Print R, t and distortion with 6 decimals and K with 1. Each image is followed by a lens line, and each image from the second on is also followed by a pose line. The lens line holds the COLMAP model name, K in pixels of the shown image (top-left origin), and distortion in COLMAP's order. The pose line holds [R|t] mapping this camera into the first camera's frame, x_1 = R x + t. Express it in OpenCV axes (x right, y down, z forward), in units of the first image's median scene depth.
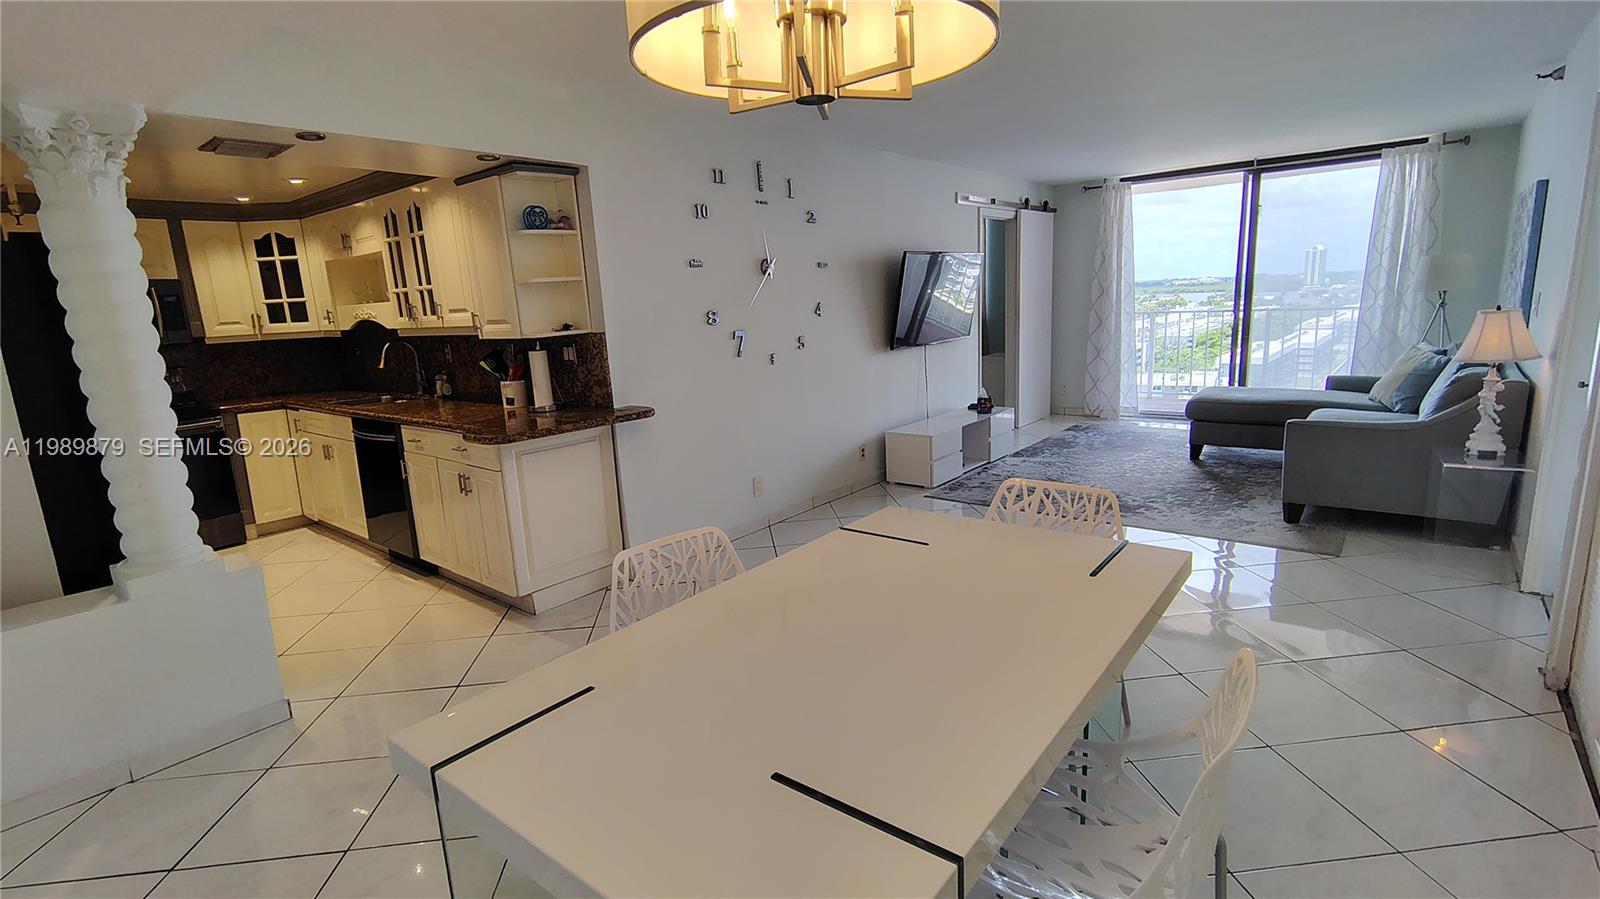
lens RADIAL K [[750.9, 0, 794.5], [0, 750.9, 449.9], [0, 0, 1]] dist [-0.000630, 0.000506]
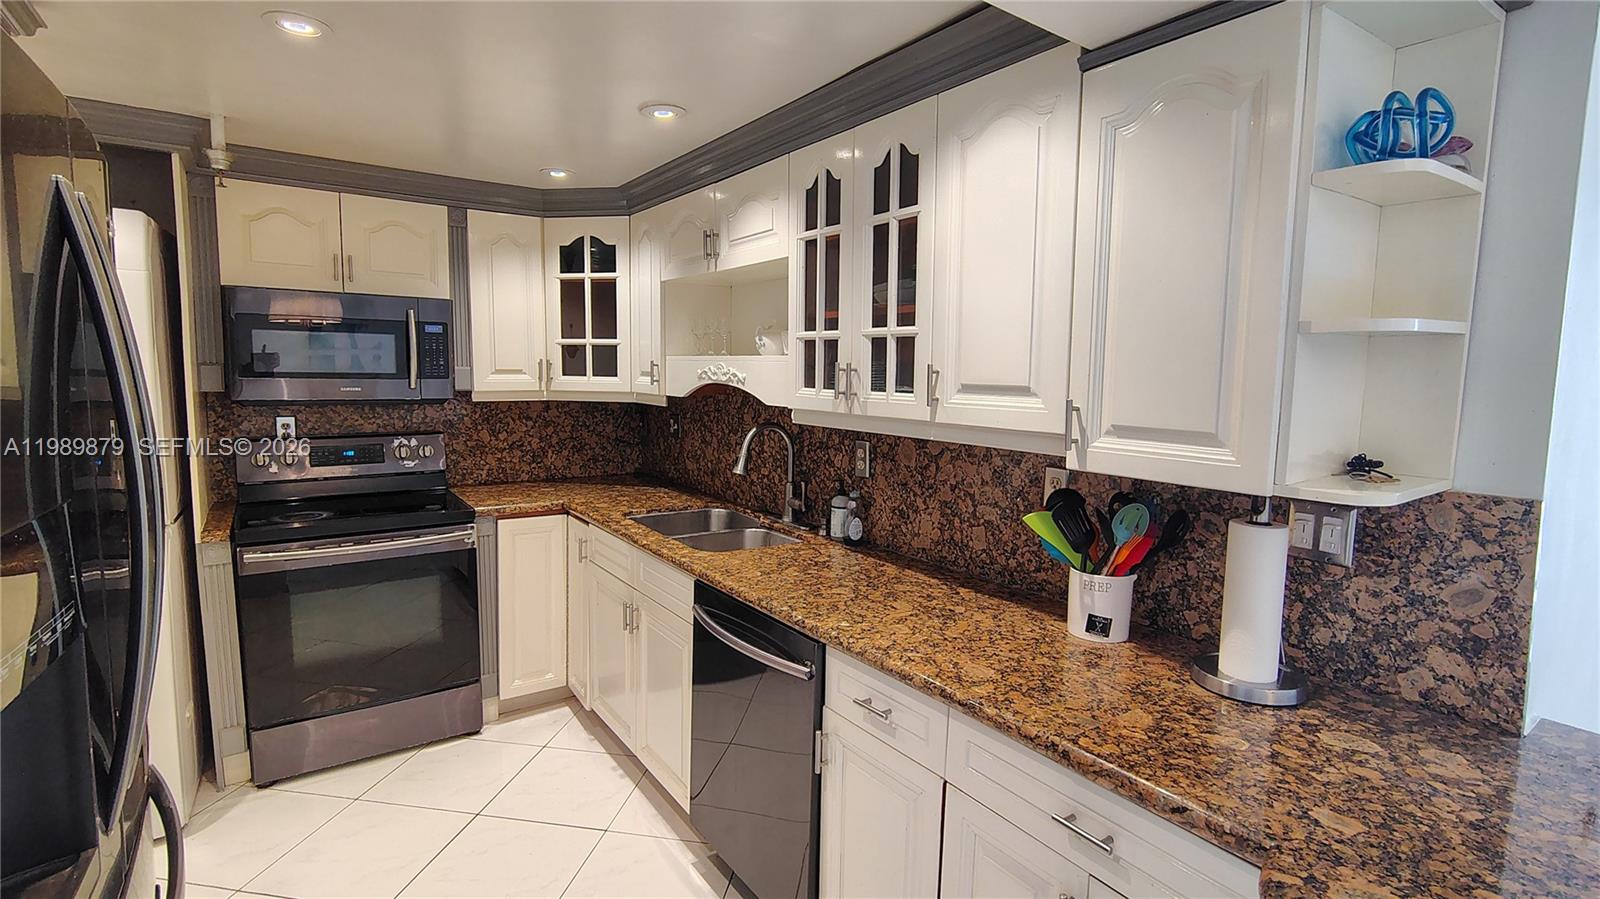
lens RADIAL K [[750.9, 0, 794.5], [0, 750.9, 449.9], [0, 0, 1]] dist [-0.000630, 0.000506]
pose [[0.961055, 0.095067, -0.259491, -0.358487], [-0.116491, 0.990831, -0.068438, -0.090195], [0.250605, 0.096001, 0.963318, 0.467103]]
